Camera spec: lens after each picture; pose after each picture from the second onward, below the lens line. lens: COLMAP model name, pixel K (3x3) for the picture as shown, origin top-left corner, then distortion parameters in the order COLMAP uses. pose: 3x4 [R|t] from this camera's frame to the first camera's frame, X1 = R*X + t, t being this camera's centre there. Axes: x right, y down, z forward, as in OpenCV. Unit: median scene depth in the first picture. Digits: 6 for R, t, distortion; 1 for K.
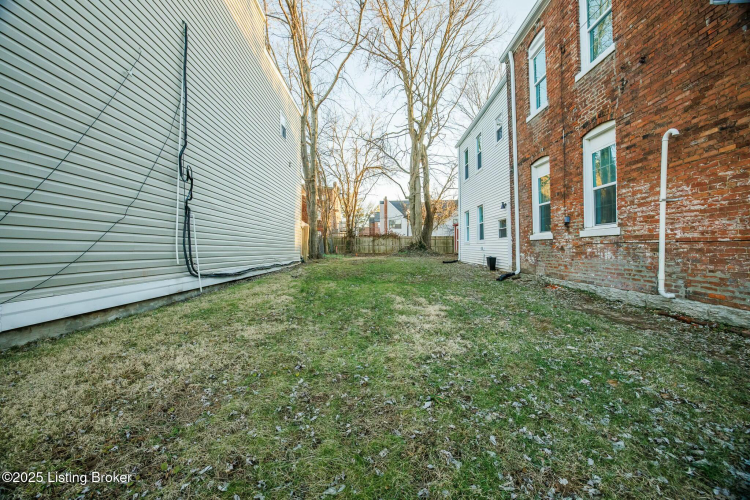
lens RADIAL K [[327.0, 0, 375.5], [0, 327.0, 234.1], [0, 0, 1]] dist [0.000328, 0.000178]
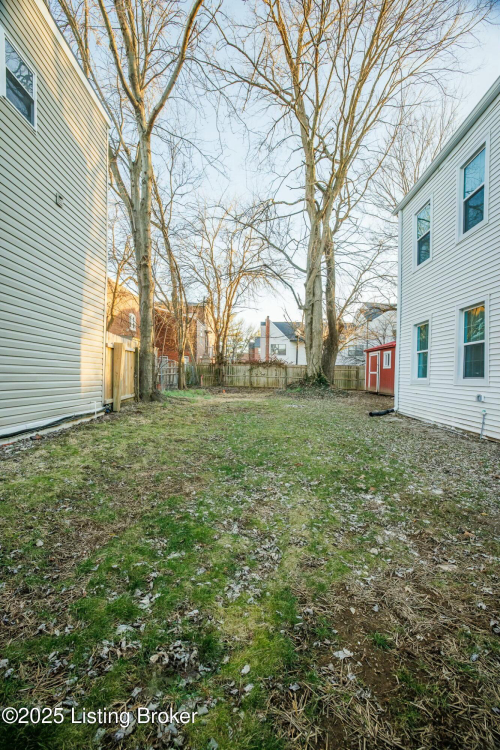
lens RADIAL K [[327.0, 0, 250.0], [0, 327.0, 375.0], [0, 0, 1]] dist [0.000328, 0.000178]
pose [[0.999579, 0.023174, -0.017451, 0.007119], [-0.022401, 0.998812, 0.043270, -0.000043], [0.018433, -0.042861, 0.998911, 0.344445]]
